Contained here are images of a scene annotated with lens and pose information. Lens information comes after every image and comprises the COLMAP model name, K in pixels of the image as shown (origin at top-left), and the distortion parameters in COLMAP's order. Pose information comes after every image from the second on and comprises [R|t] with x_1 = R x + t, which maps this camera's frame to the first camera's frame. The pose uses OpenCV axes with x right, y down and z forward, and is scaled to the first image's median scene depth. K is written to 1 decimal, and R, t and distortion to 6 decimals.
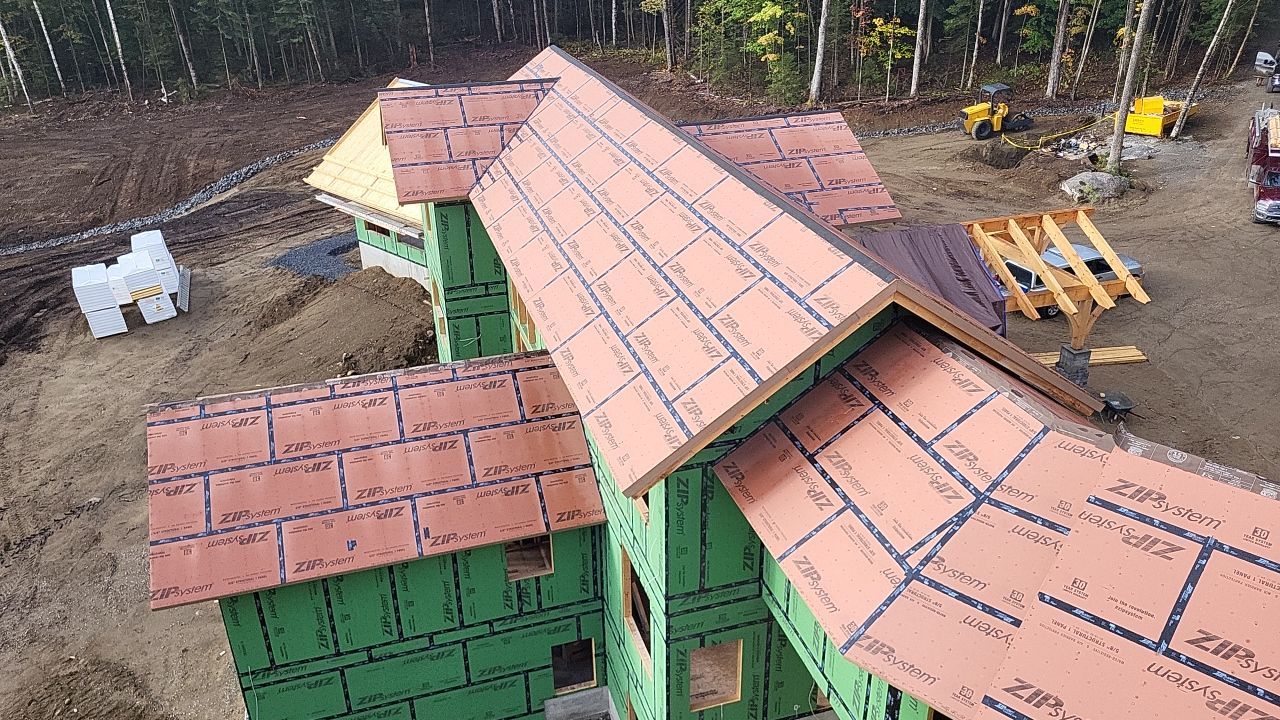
lens RADIAL K [[975.6, 0, 639.2], [0, 975.6, 367.1], [0, 0, 1]] dist [0.053207, -0.045889]
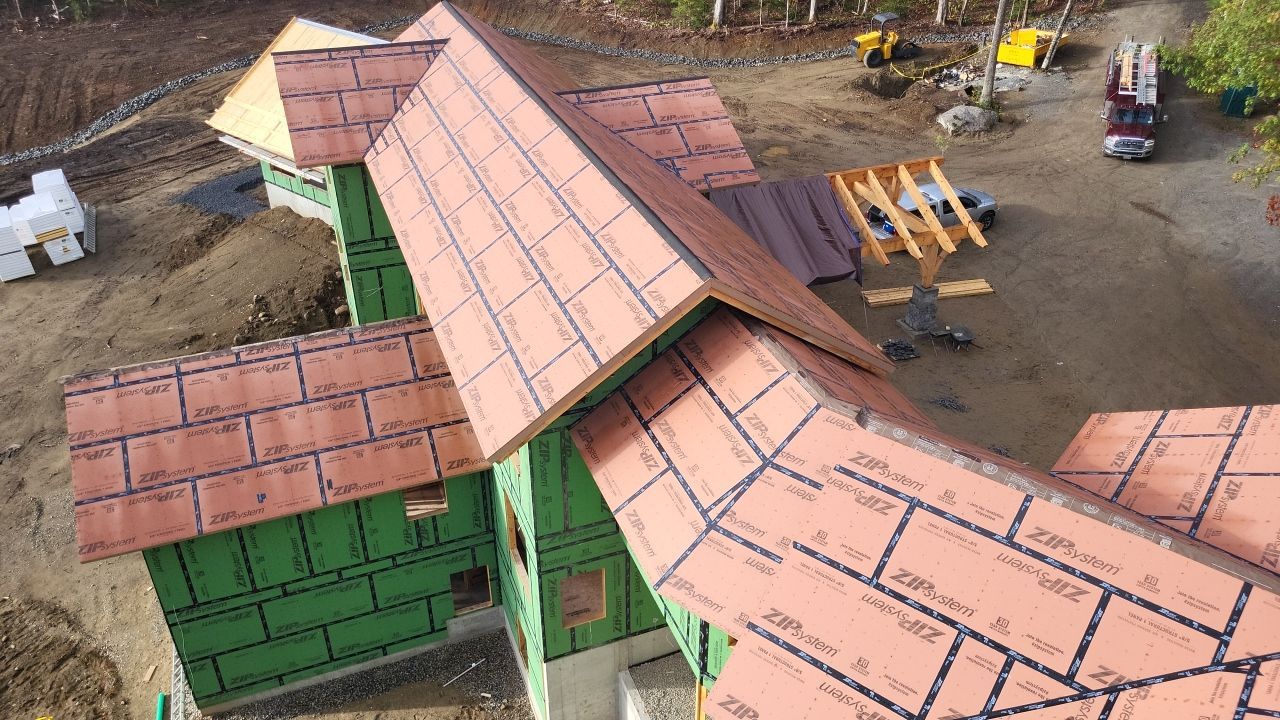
lens RADIAL K [[976.1, 0, 643.0], [0, 976.1, 345.4], [0, 0, 1]] dist [0.058004, -0.052828]
pose [[0.997180, -0.023493, 0.071277, 0.059854], [0.017657, 0.996523, 0.081425, -0.068918], [-0.072942, -0.079937, 0.994128, -0.125853]]
